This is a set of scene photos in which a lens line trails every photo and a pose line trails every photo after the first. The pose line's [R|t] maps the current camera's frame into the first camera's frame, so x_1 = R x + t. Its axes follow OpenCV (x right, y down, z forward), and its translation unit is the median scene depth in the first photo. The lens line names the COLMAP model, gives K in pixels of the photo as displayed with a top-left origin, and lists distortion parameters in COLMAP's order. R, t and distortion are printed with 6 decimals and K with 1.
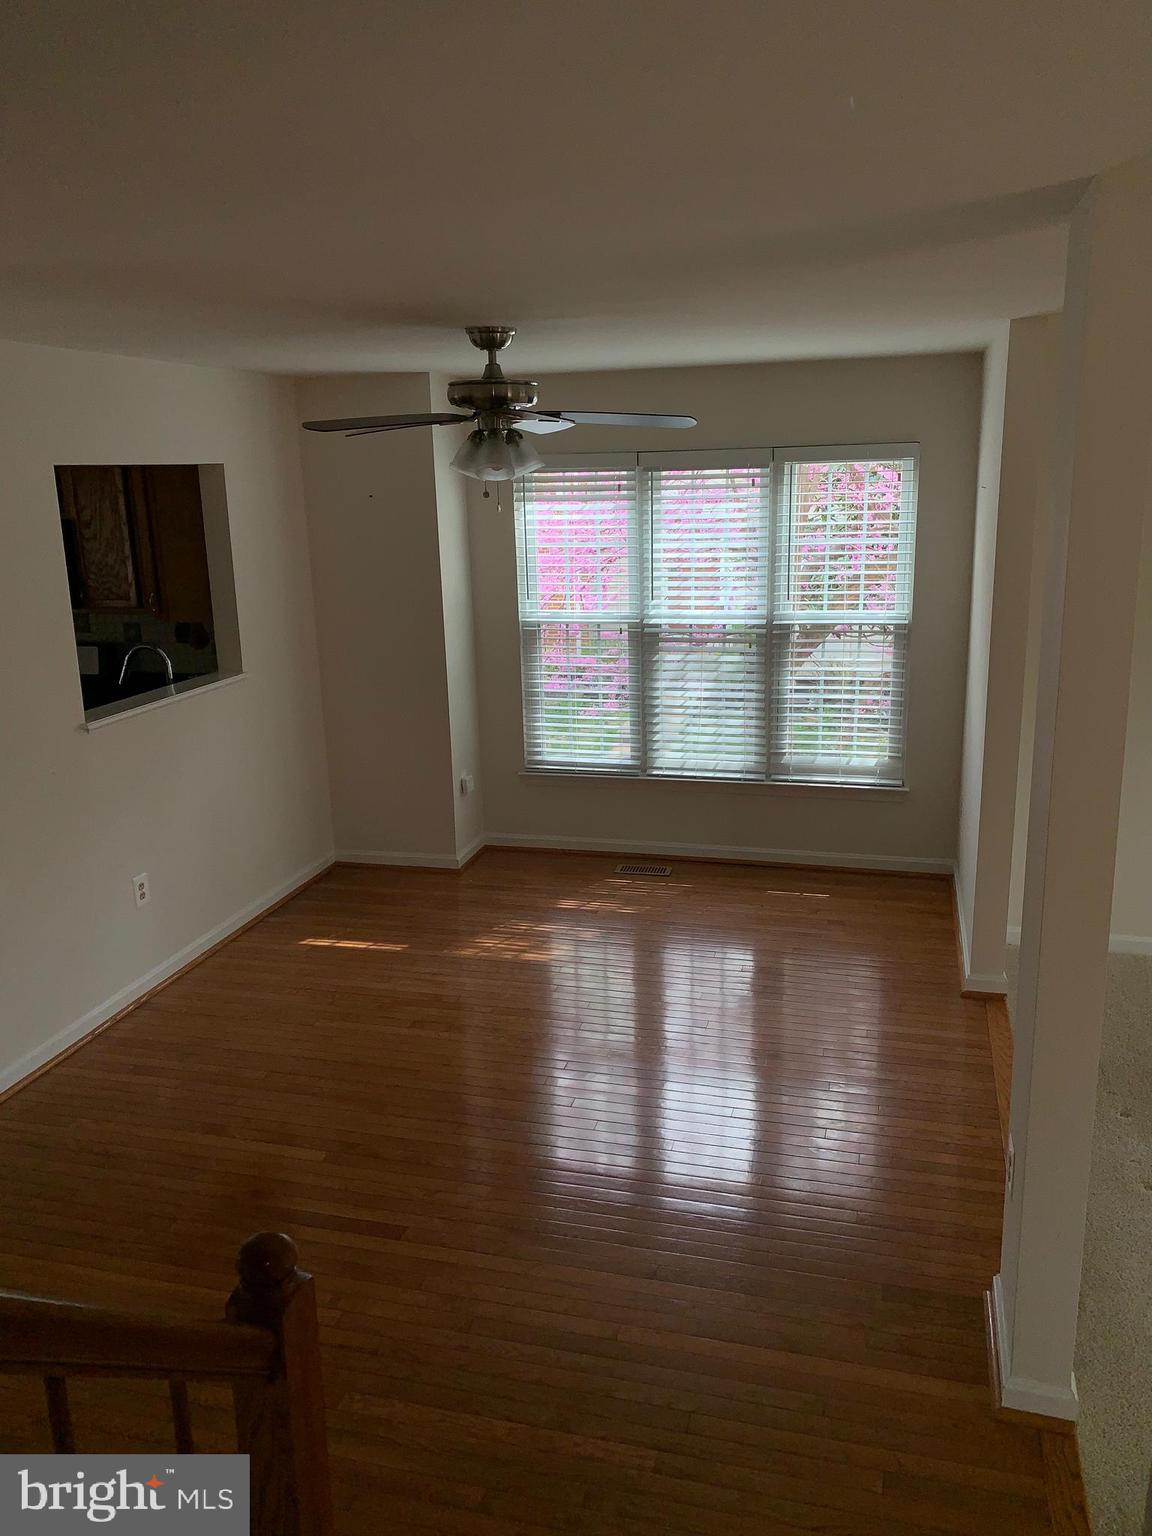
lens RADIAL K [[1204.8, 0, 578.8], [0, 1204.8, 773.9], [0, 0, 1]] dist [0.043688, -0.031357]
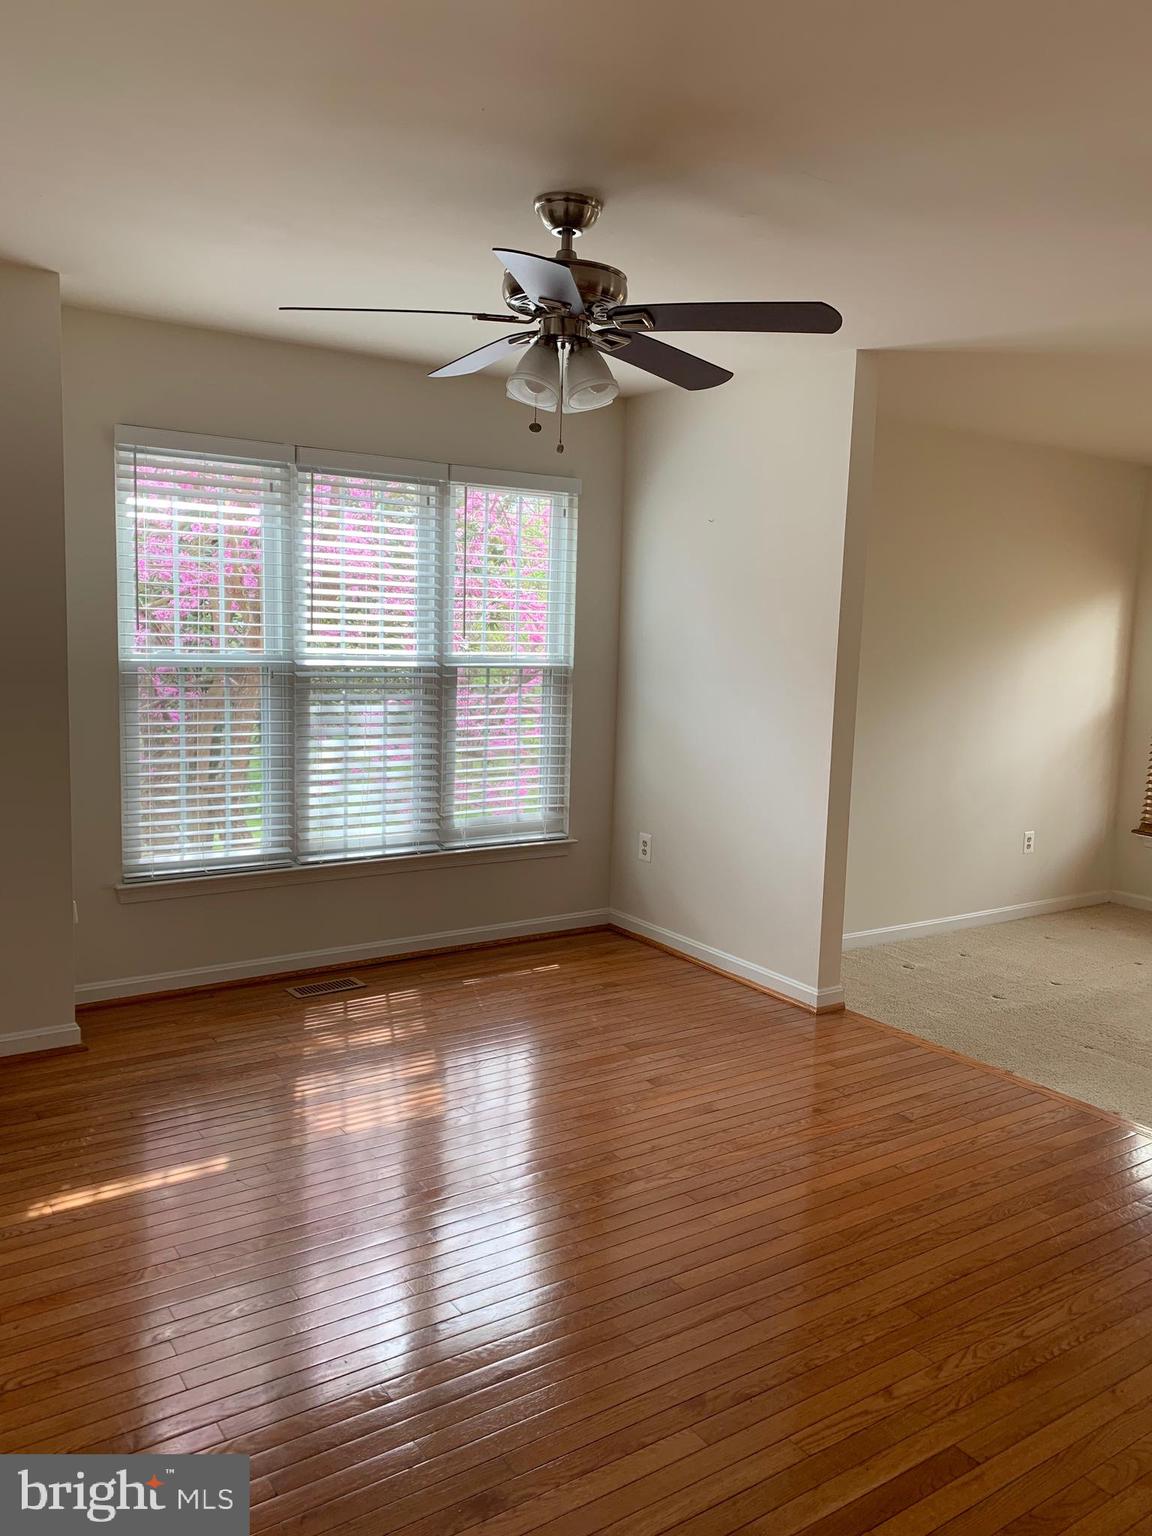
lens RADIAL K [[1204.8, 0, 575.9], [0, 1204.8, 763.1], [0, 0, 1]] dist [0.043688, -0.031357]
pose [[0.607861, -0.044848, 0.792776, -0.458468], [0.139791, 0.988854, -0.051244, 0.001519], [-0.781641, 0.141972, 0.607356, 0.404834]]
